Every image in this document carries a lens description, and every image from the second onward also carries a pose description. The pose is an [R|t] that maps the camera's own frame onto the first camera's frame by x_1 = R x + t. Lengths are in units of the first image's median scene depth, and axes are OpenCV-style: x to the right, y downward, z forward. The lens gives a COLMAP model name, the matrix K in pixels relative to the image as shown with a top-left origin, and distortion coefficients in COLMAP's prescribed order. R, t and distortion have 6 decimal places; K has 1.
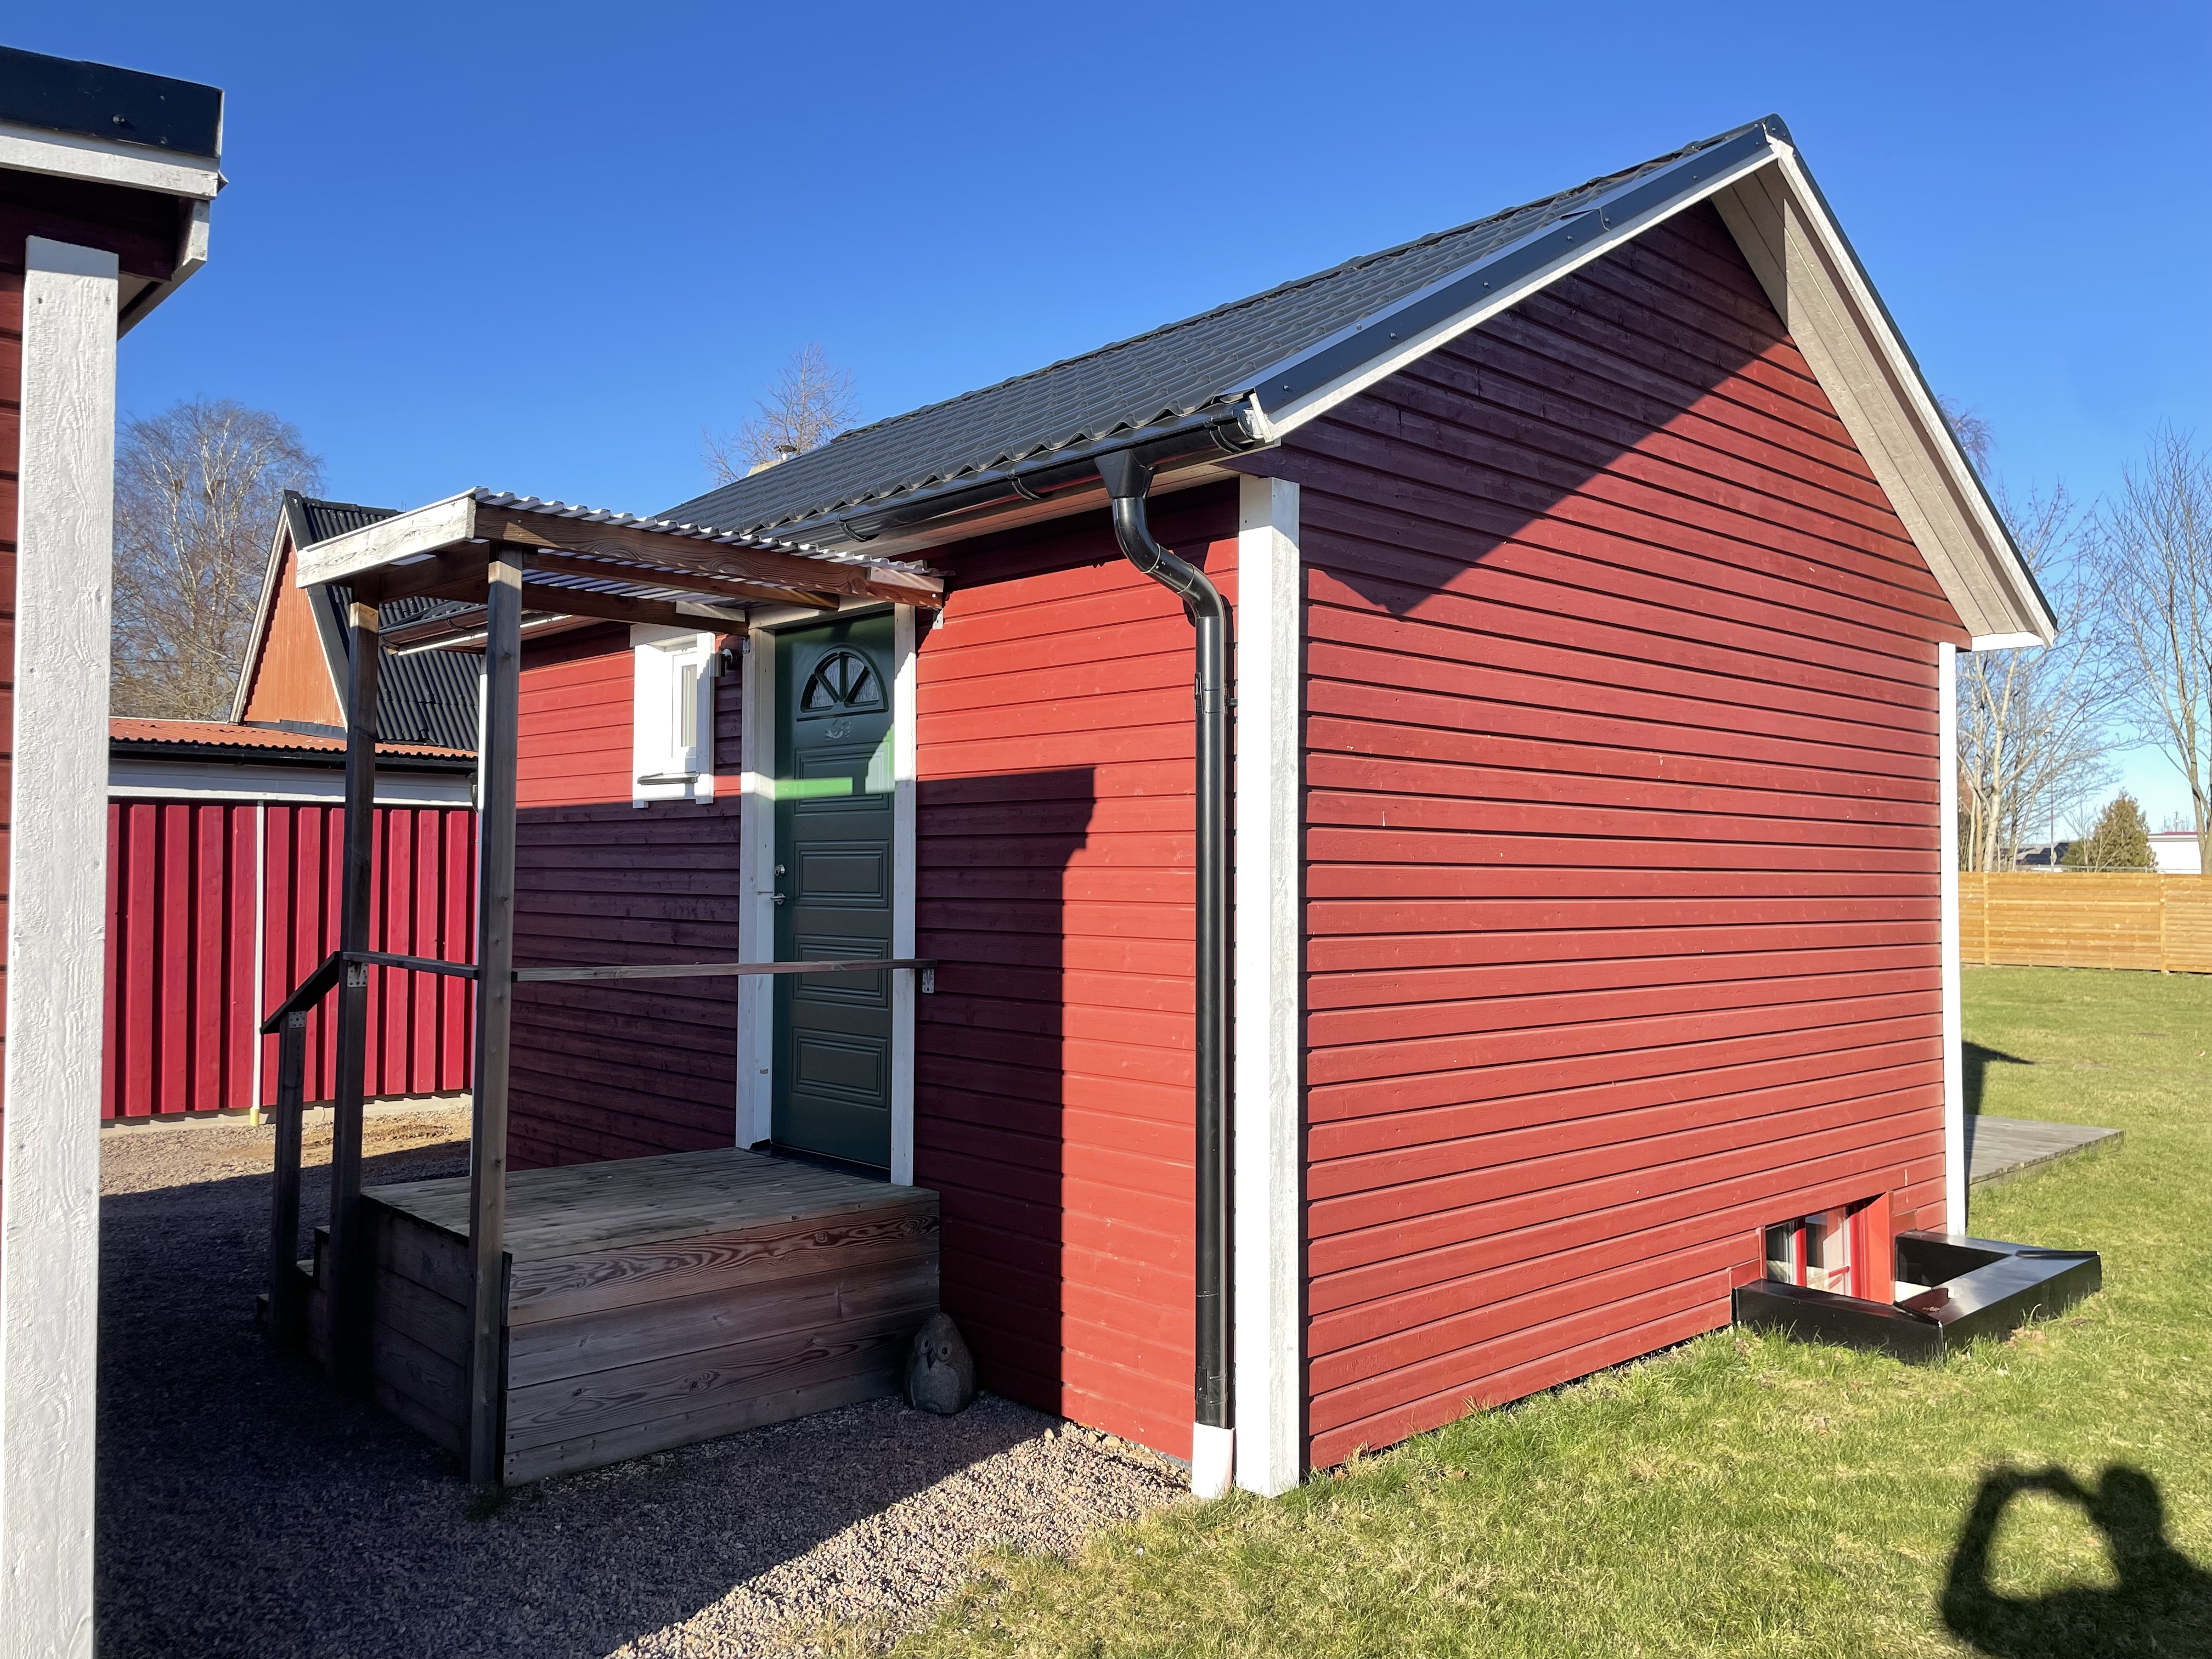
lens RADIAL K [[1674.5, 0, 1106.2], [0, 1674.5, 824.6], [0, 0, 1]] dist [0.090482, -0.105384]
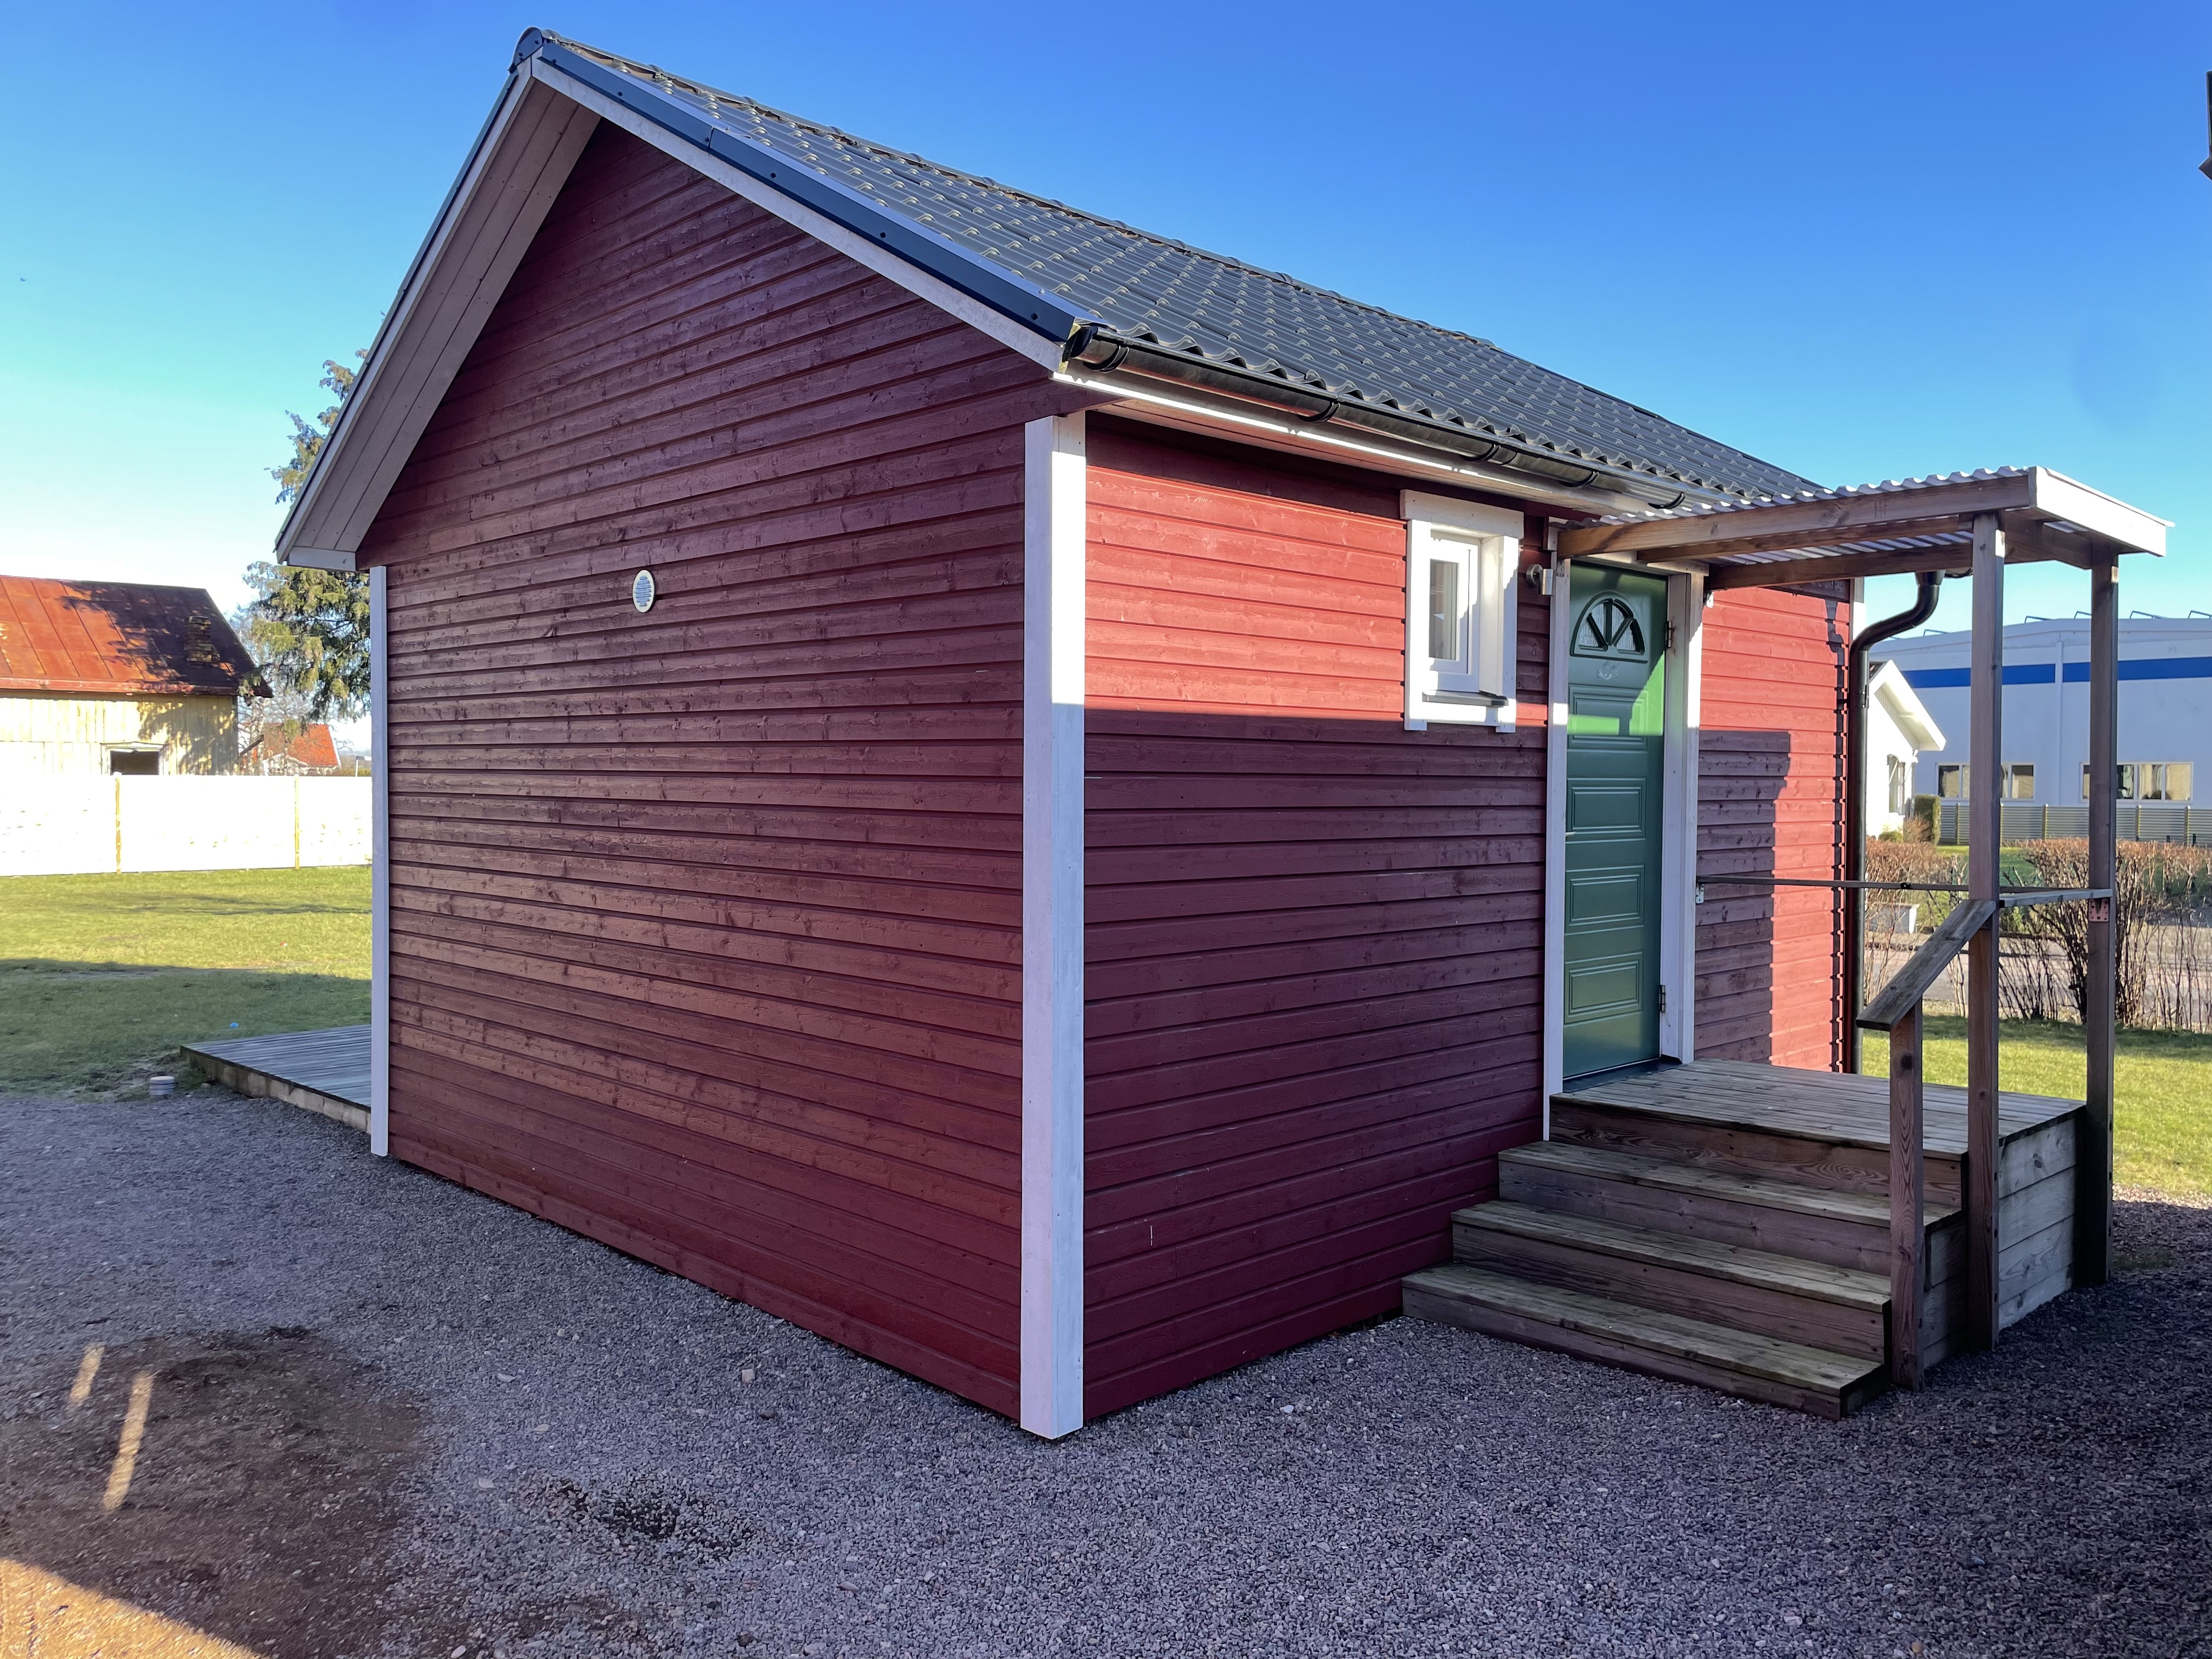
lens RADIAL K [[1674.5, 0, 1106.2], [0, 1674.5, 831.9], [0, 0, 1]] dist [0.090482, -0.105384]
pose [[-0.014975, -0.038729, 0.999138, -1.133247], [-0.035790, 0.998630, 0.038173, 0.013831], [-0.999247, -0.035187, -0.016340, 1.232293]]
